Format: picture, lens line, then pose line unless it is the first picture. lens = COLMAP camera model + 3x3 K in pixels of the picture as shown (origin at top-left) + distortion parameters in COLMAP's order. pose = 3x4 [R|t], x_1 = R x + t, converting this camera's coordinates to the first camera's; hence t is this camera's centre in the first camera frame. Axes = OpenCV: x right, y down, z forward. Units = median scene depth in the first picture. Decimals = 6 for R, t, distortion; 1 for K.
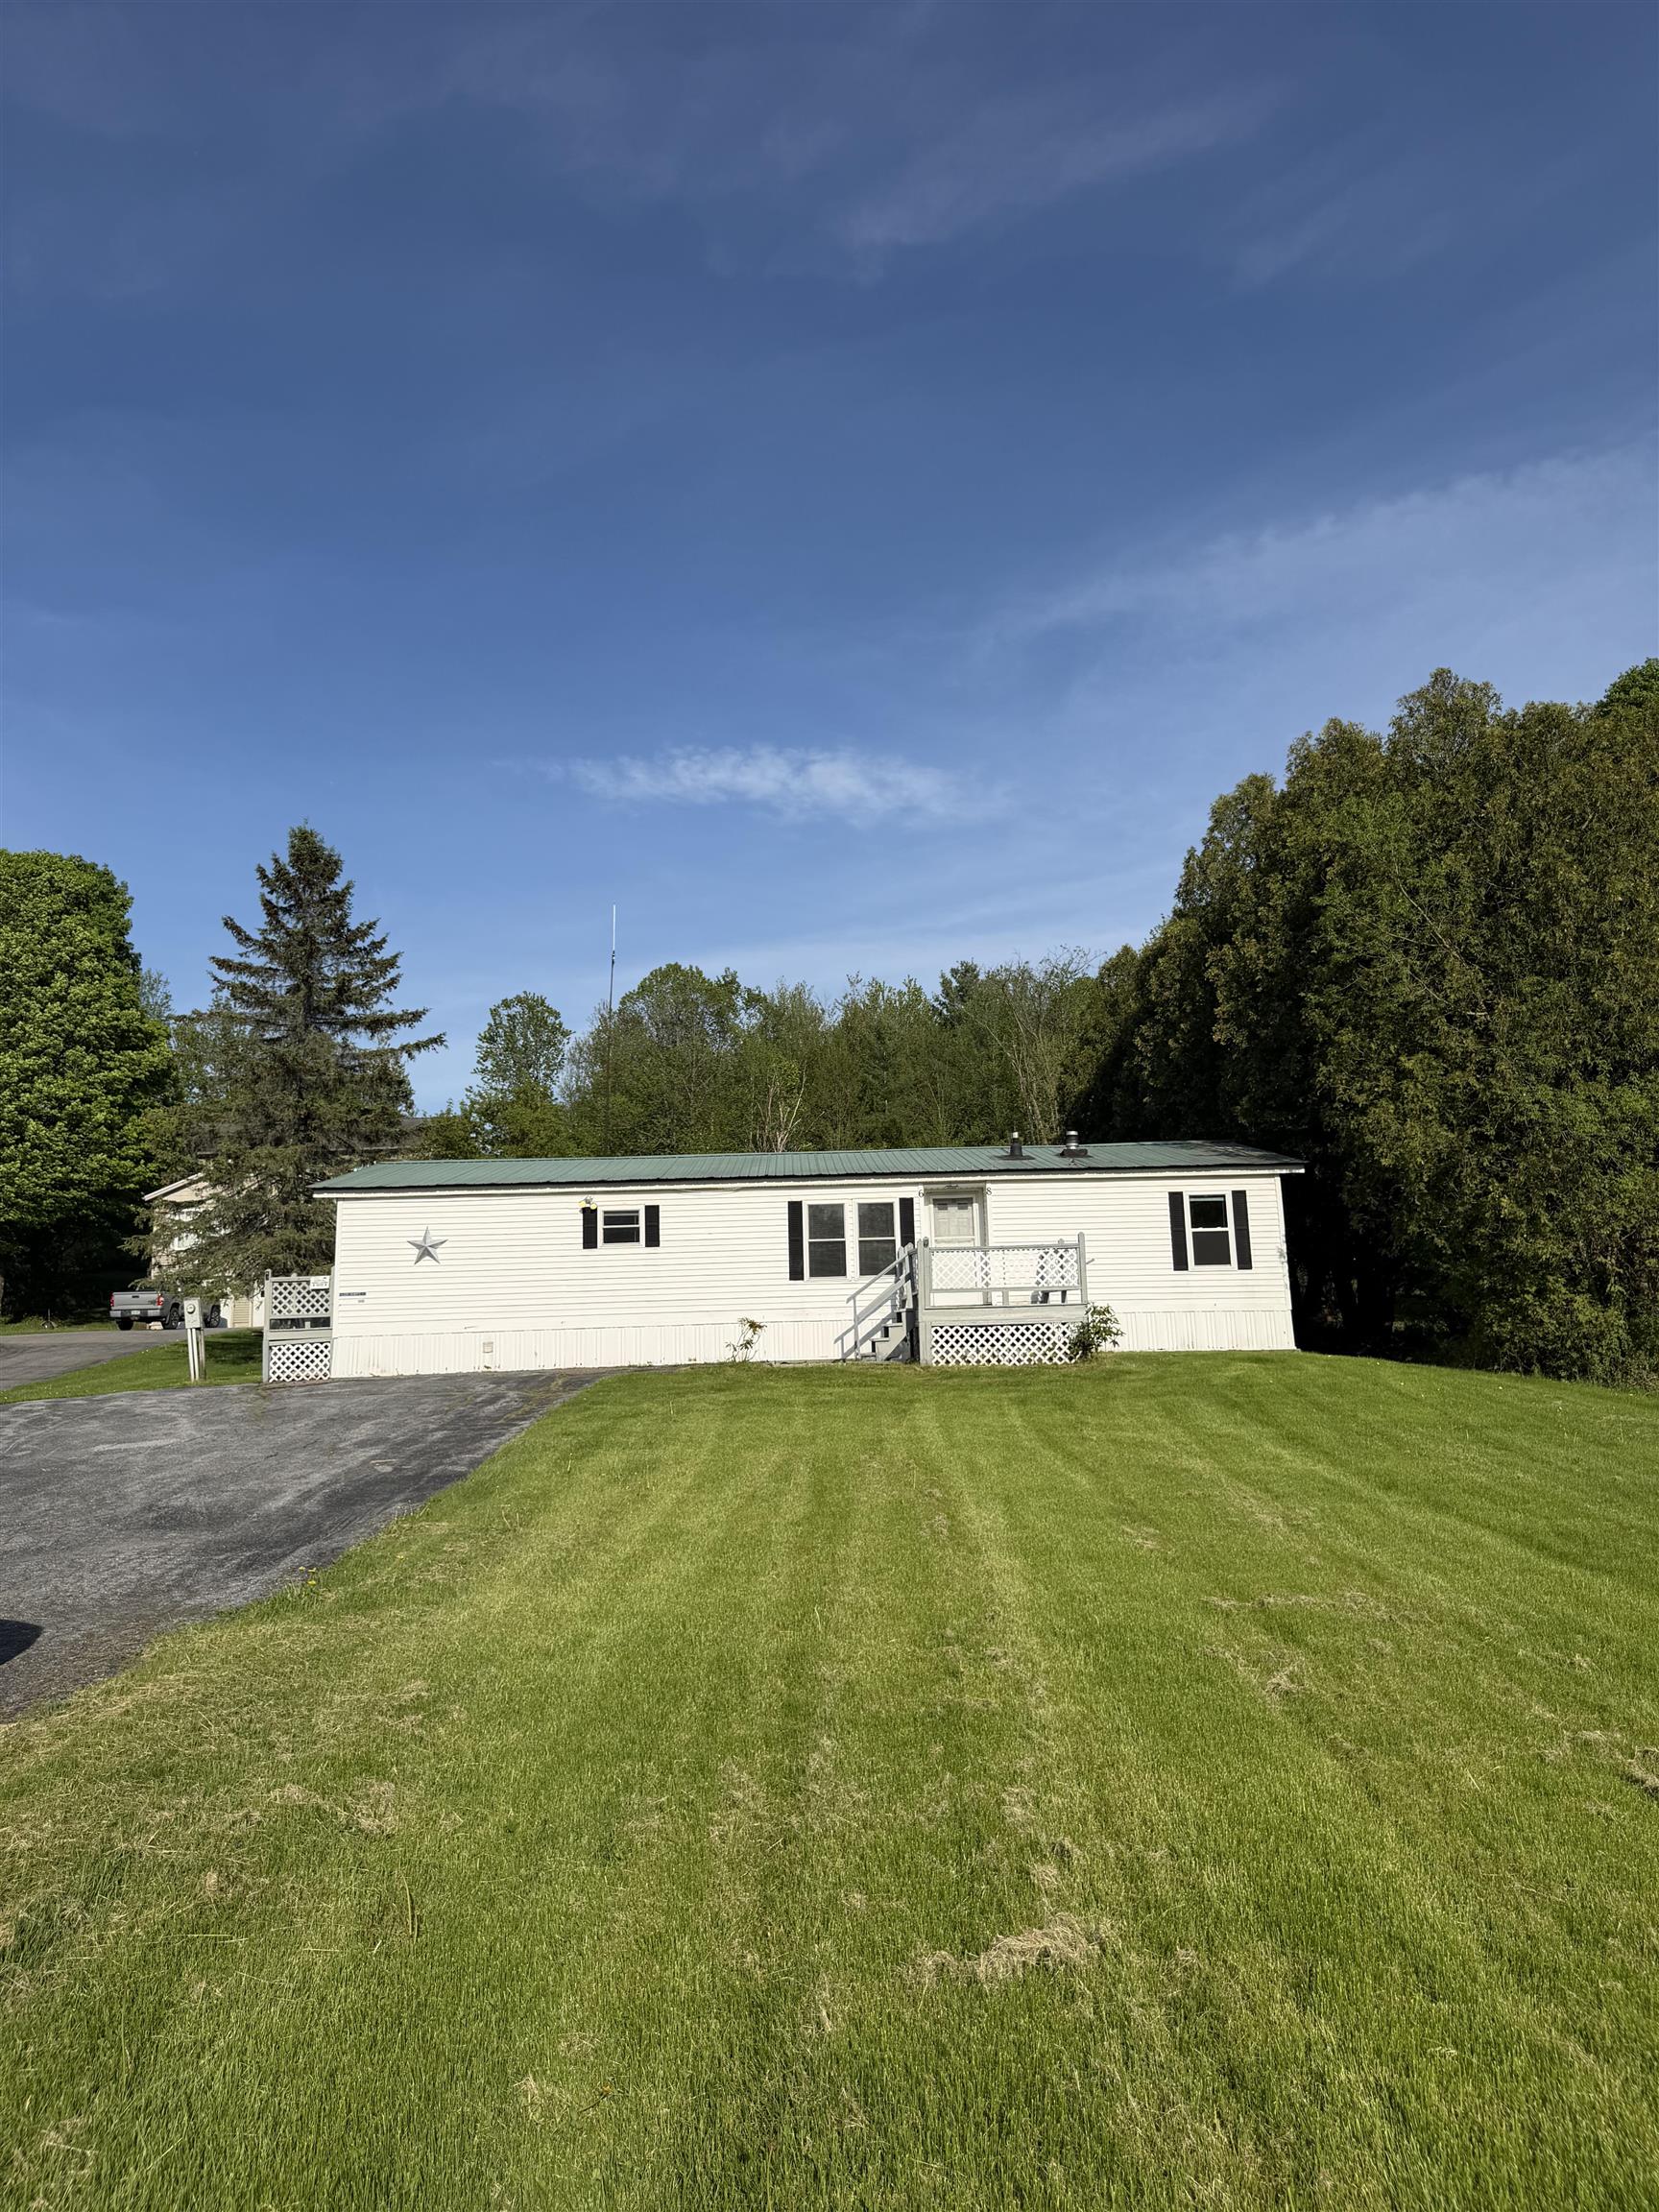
lens RADIAL K [[1539.2, 0, 829.5], [0, 1539.2, 1106.0], [0, 0, 1]] dist [0.046683, -0.000445]
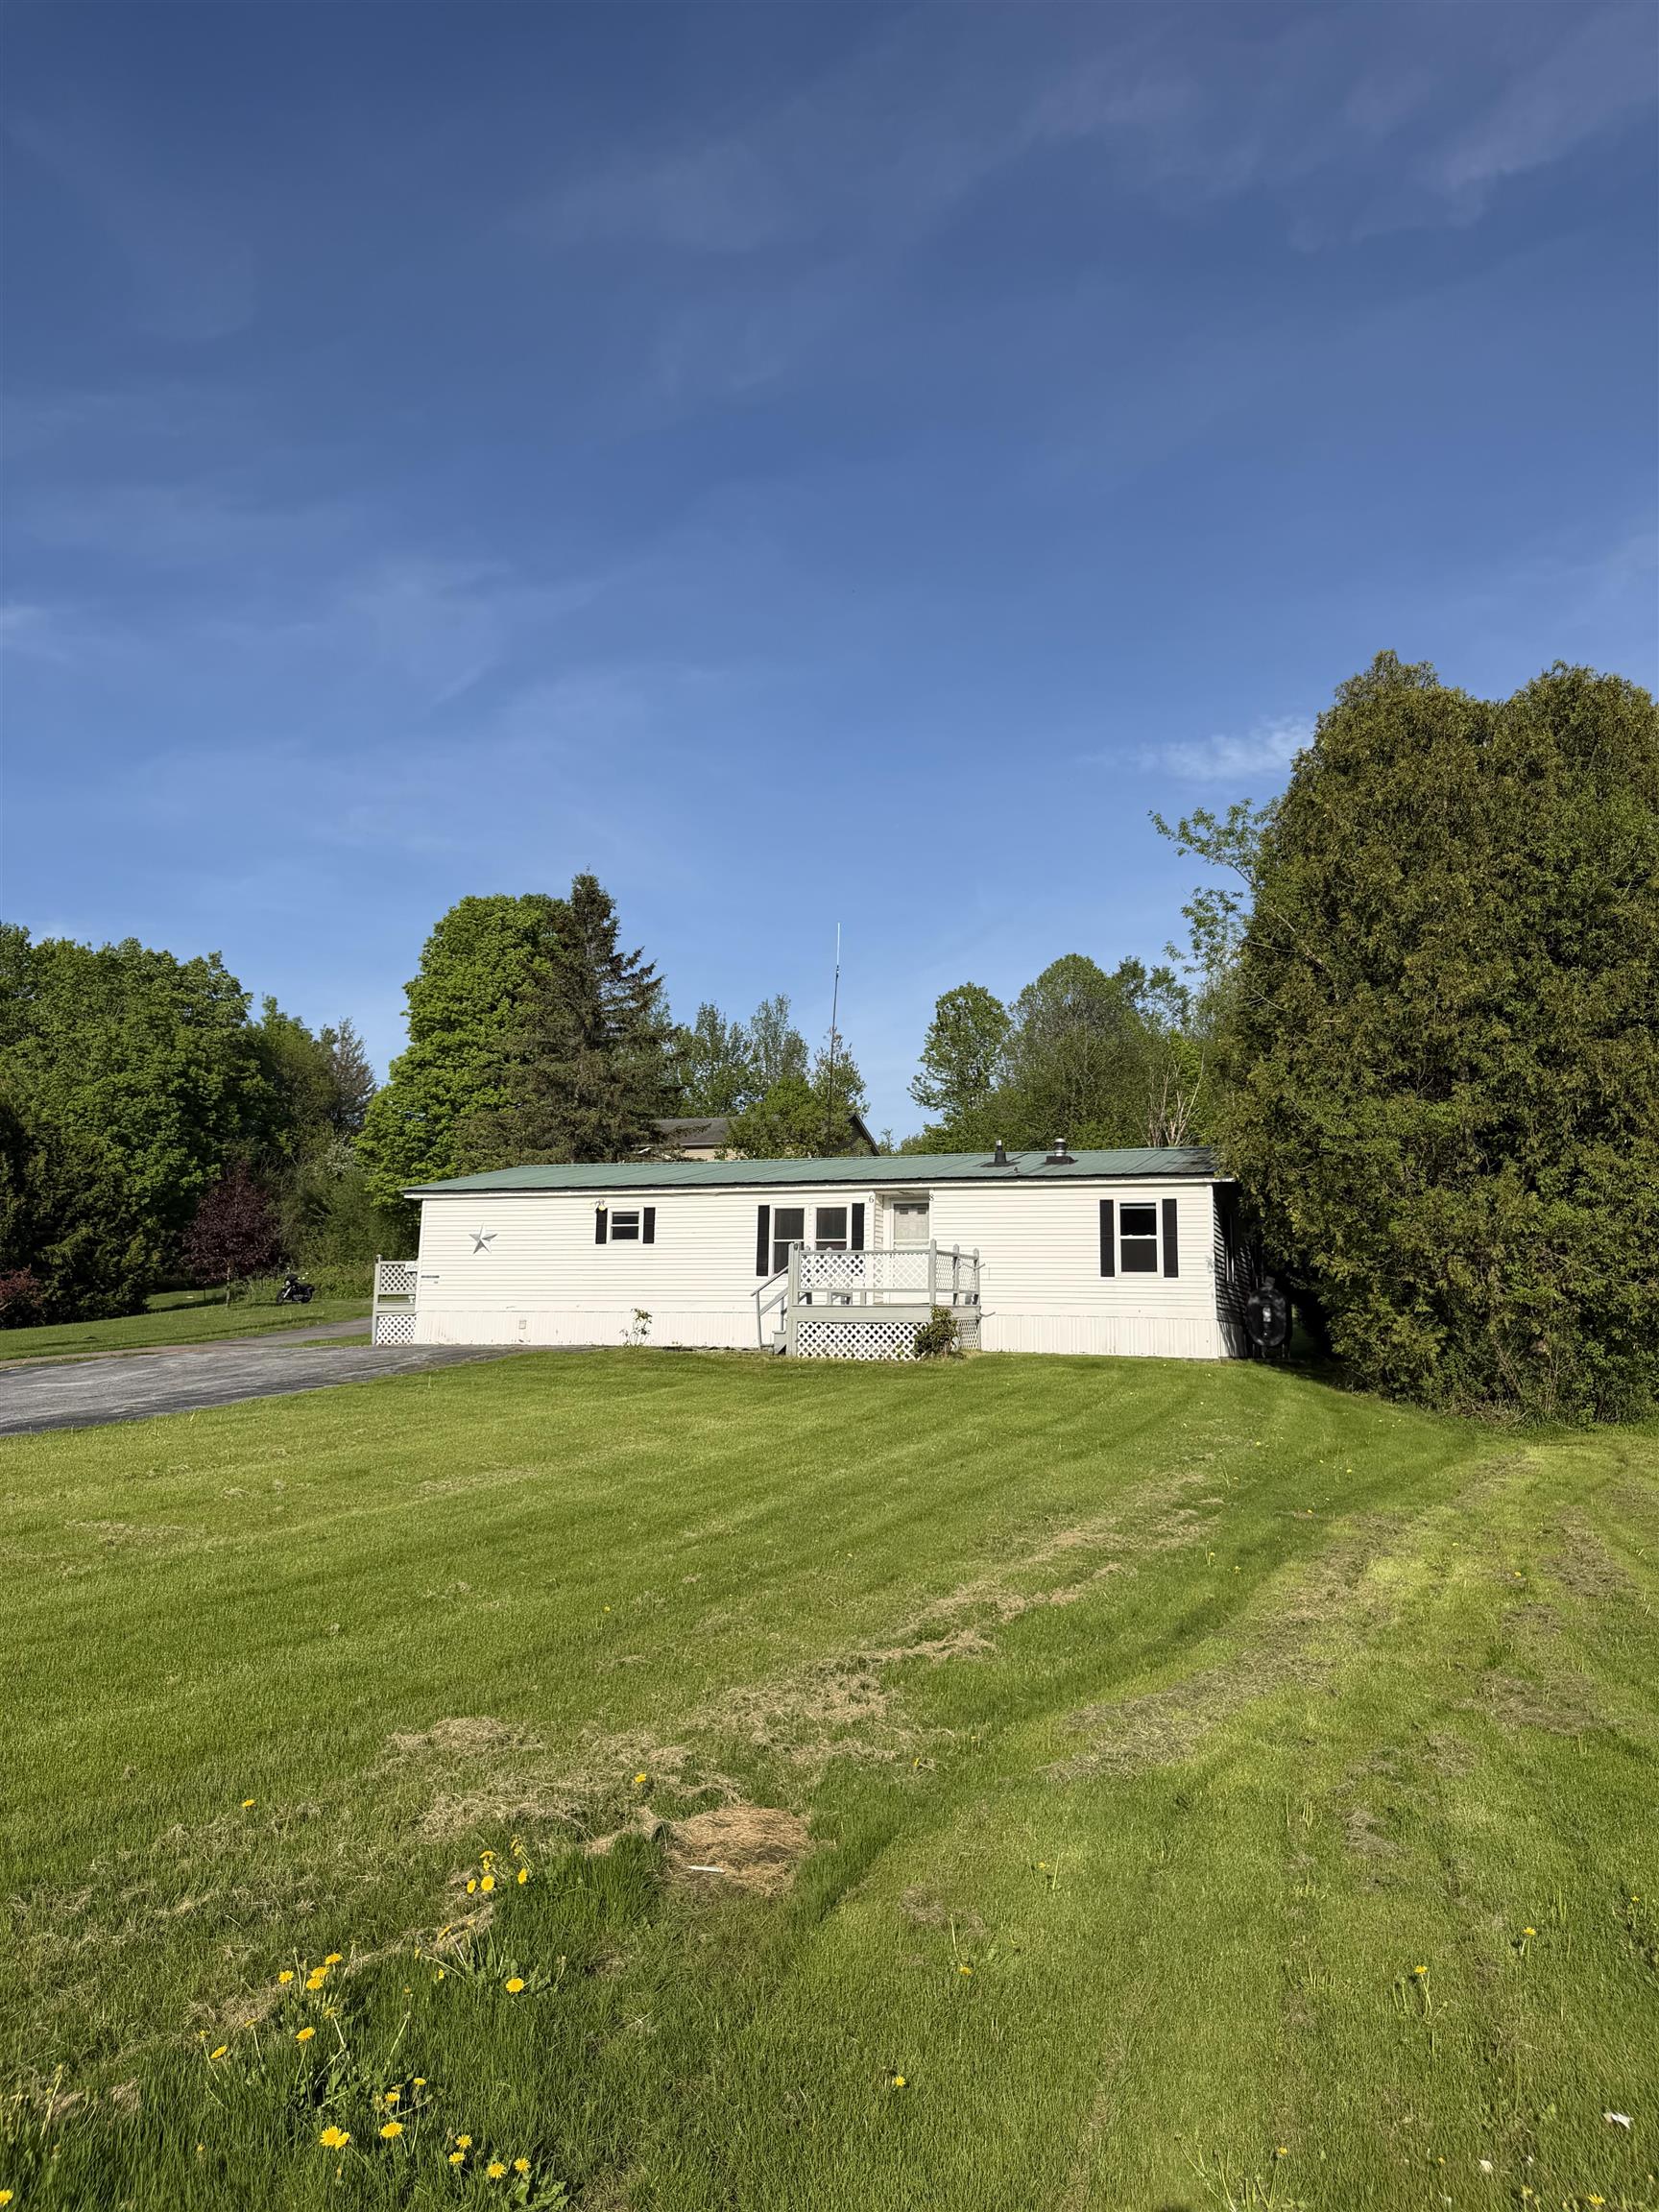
lens RADIAL K [[1539.2, 0, 829.5], [0, 1539.2, 1106.0], [0, 0, 1]] dist [0.046683, -0.000445]
pose [[0.925780, -0.013624, -0.377818, 0.444886], [0.018461, 0.999787, 0.009182, -0.019419], [0.377612, -0.015475, 0.925835, -0.015411]]
